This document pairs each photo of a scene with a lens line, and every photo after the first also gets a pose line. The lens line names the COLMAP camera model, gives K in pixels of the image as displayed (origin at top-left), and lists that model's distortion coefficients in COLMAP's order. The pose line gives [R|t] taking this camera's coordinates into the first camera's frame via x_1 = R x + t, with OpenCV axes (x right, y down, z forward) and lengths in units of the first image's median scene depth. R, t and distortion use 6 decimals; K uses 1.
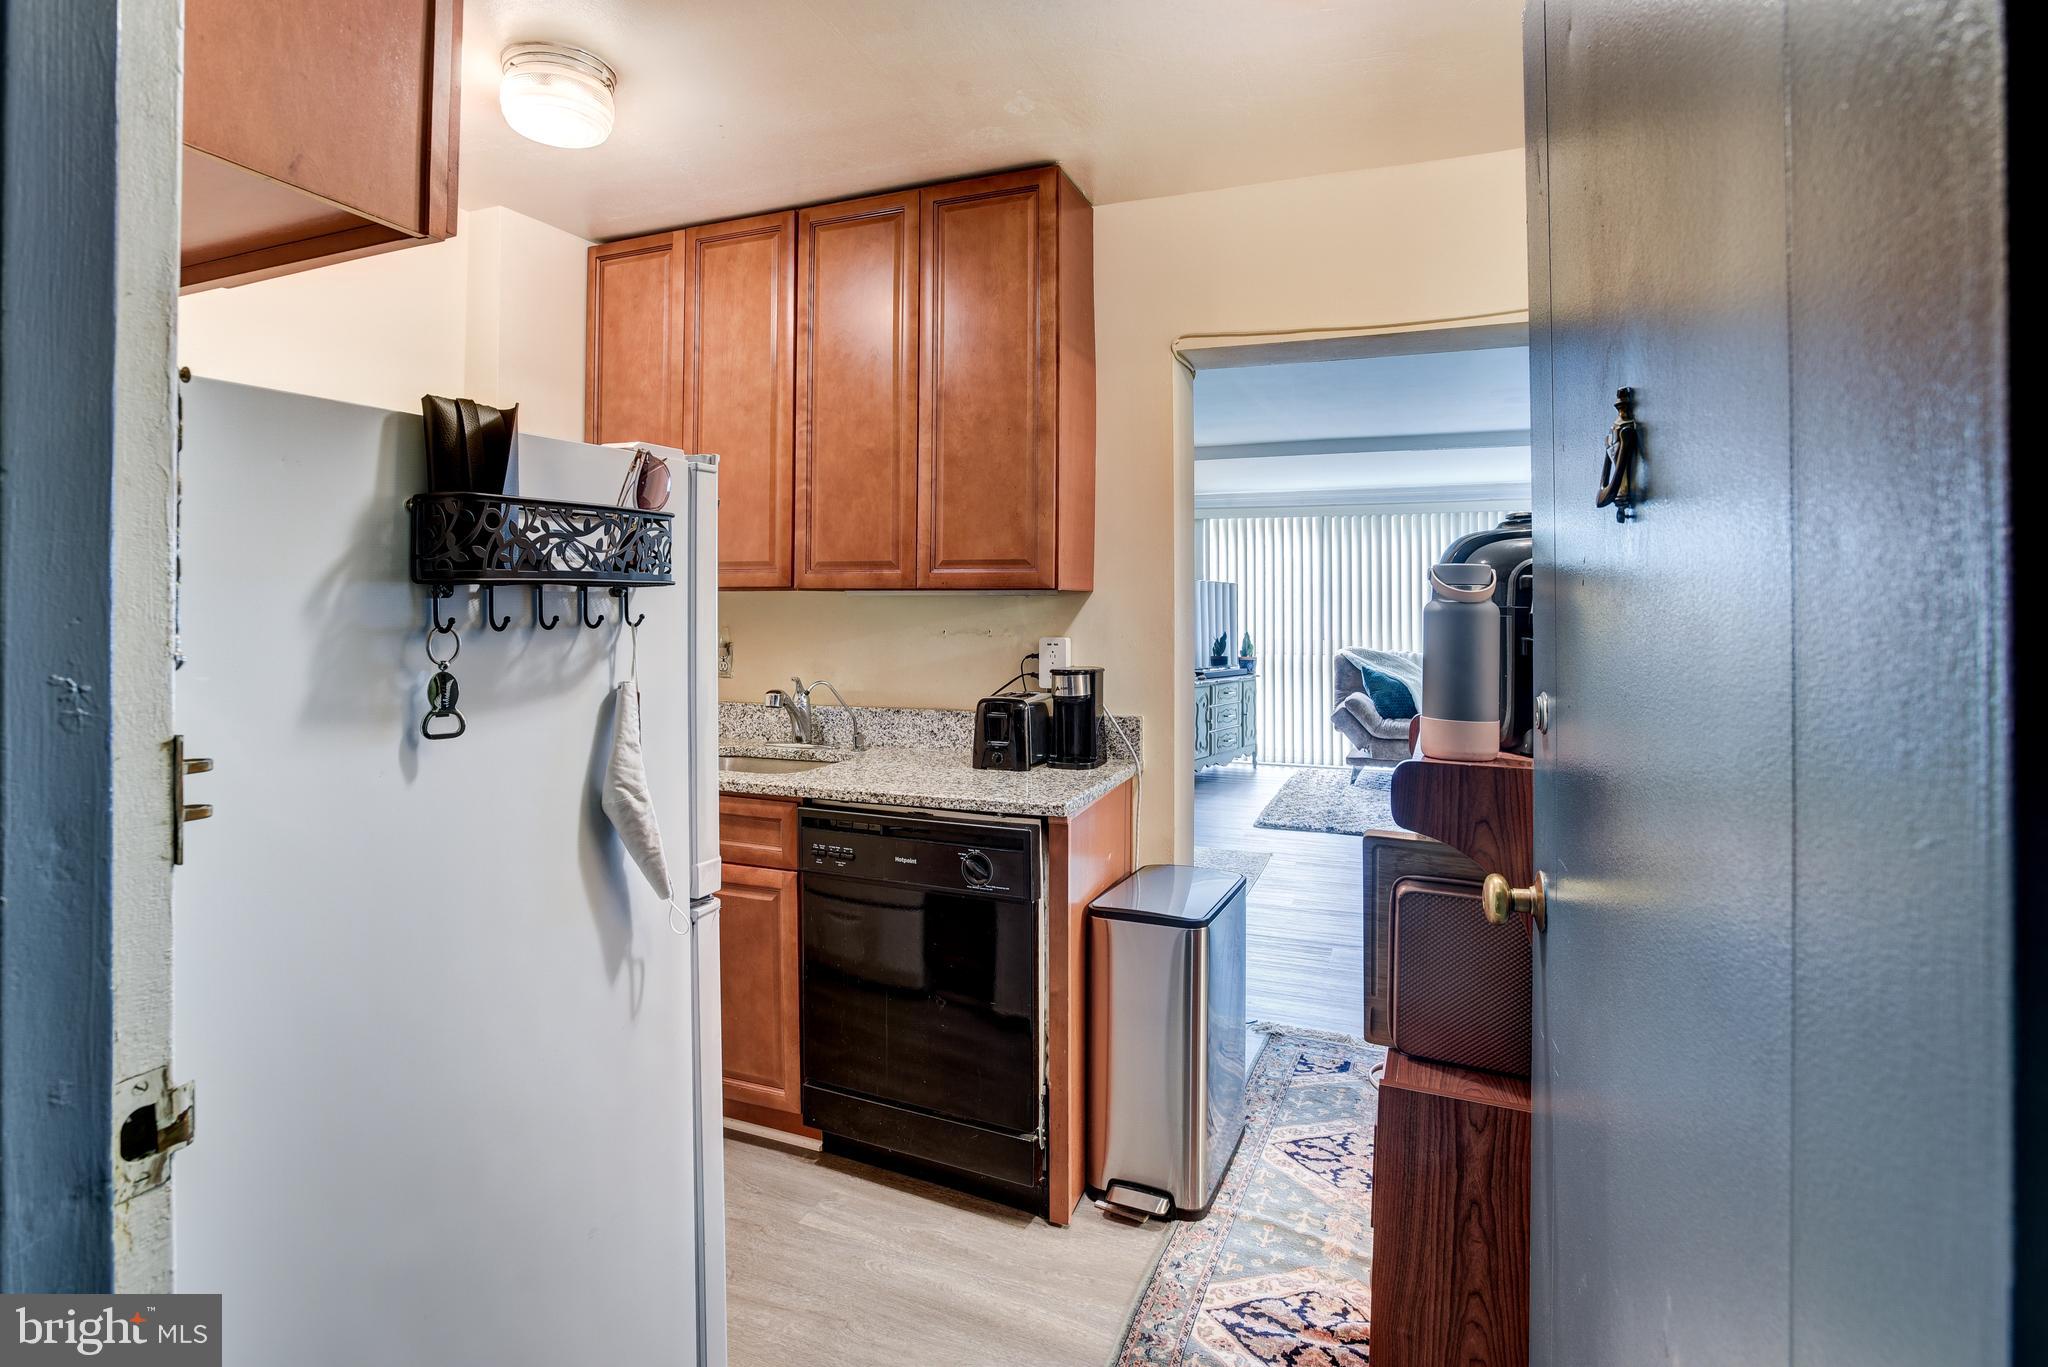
lens RADIAL K [[1019.5, 0, 1028.0], [0, 1019.5, 632.1], [0, 0, 1]] dist [0.000577, 0.000089]
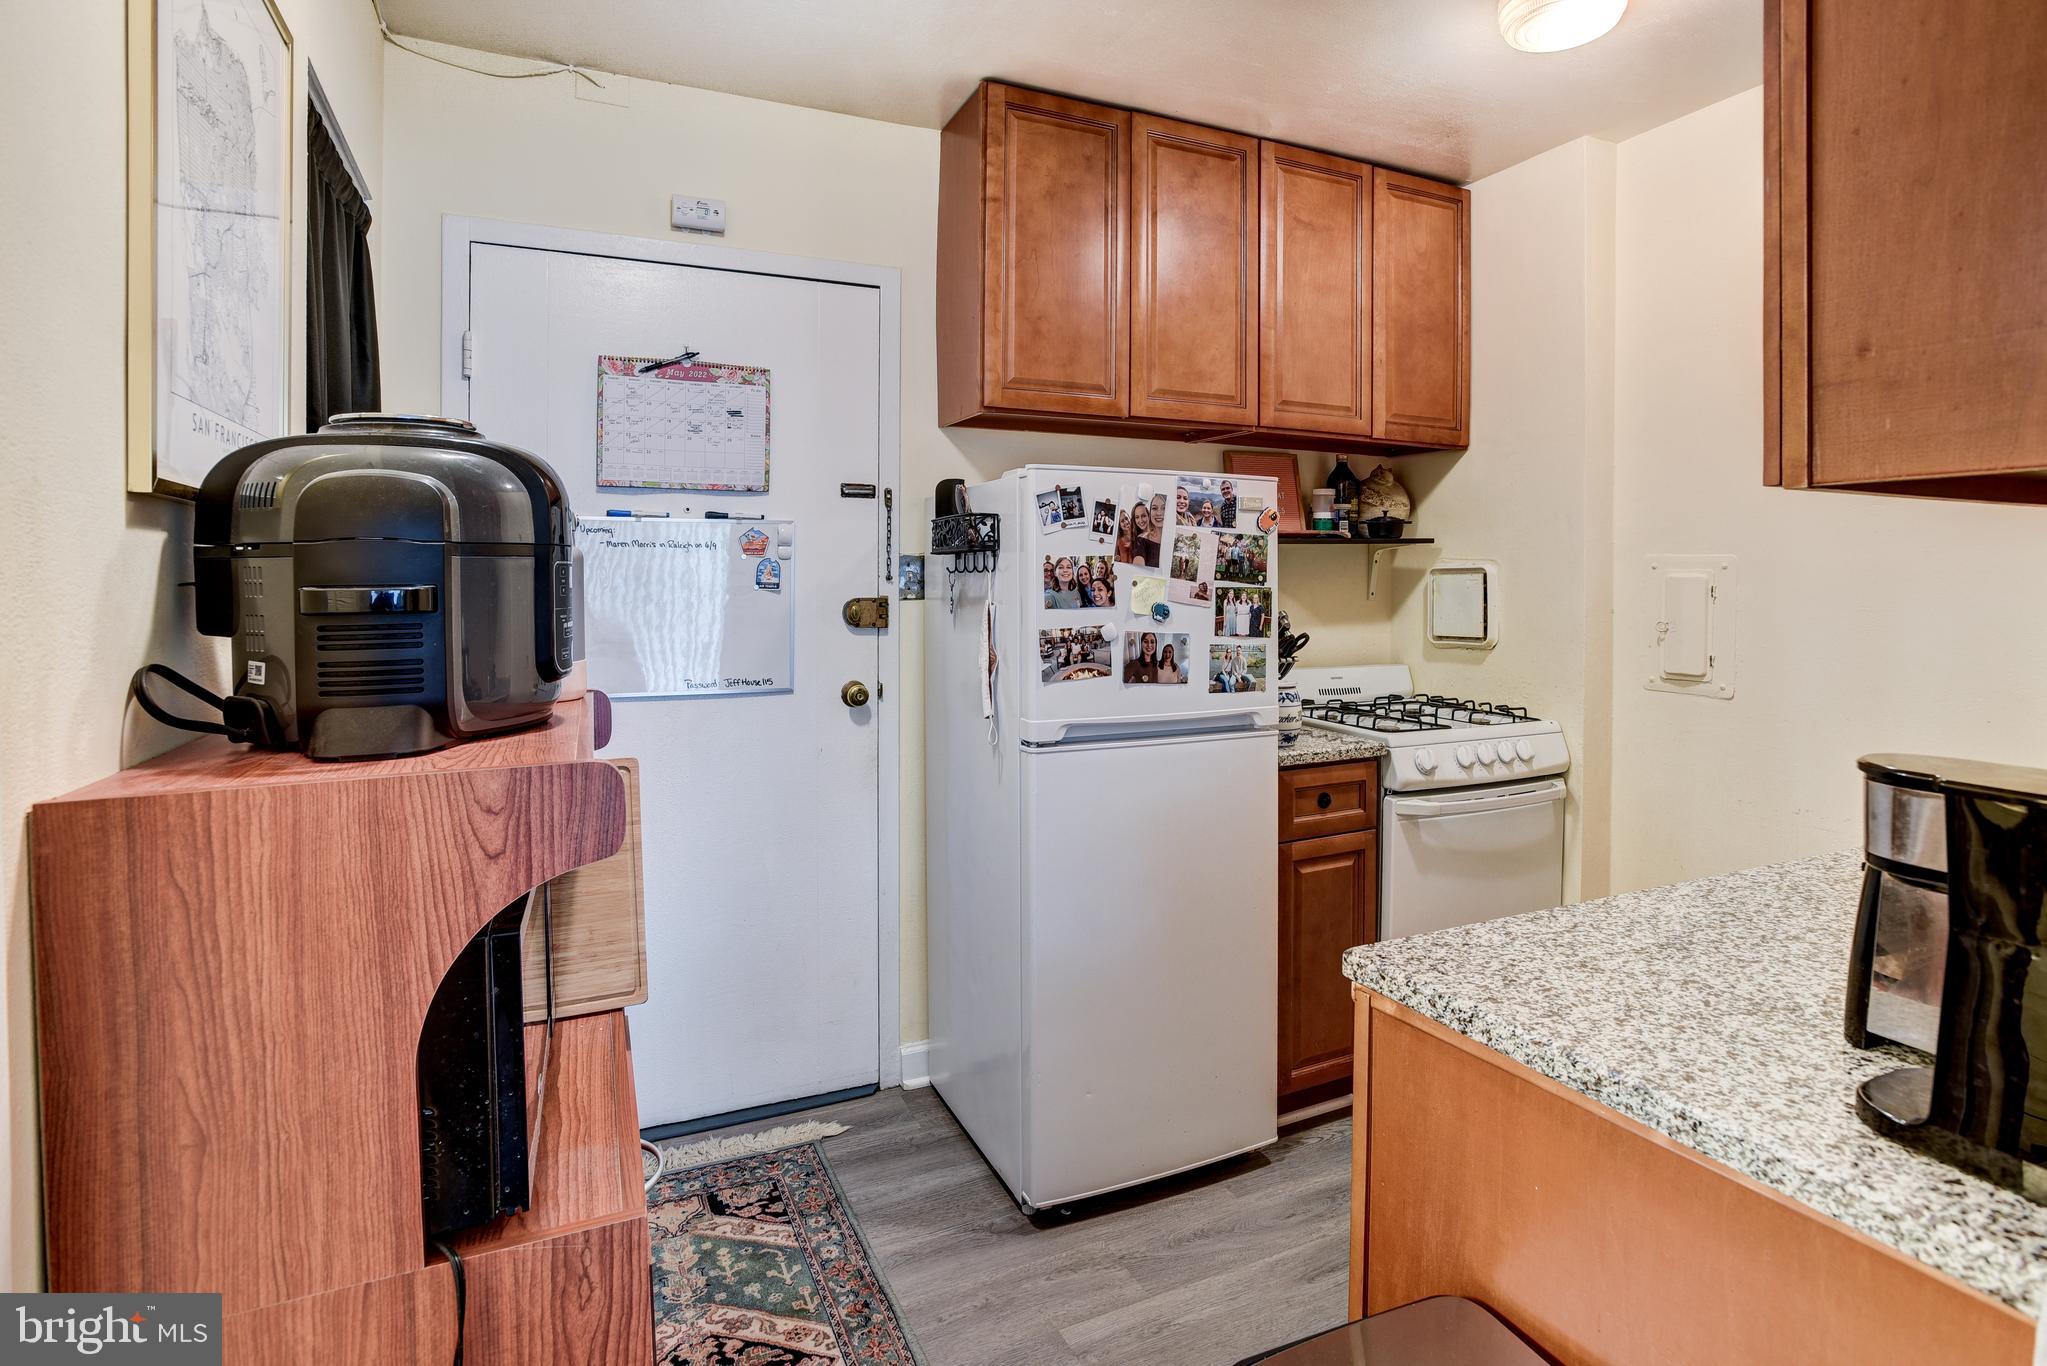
lens RADIAL K [[1054.8, 0, 1022.2], [0, 1054.8, 577.2], [0, 0, 1]] dist [0.001009, 0.000182]
pose [[-0.666390, 0.004620, -0.745589, 0.389621], [-0.019627, 0.999526, 0.023736, -0.016562], [0.745345, 0.030451, -0.665983, 0.894965]]
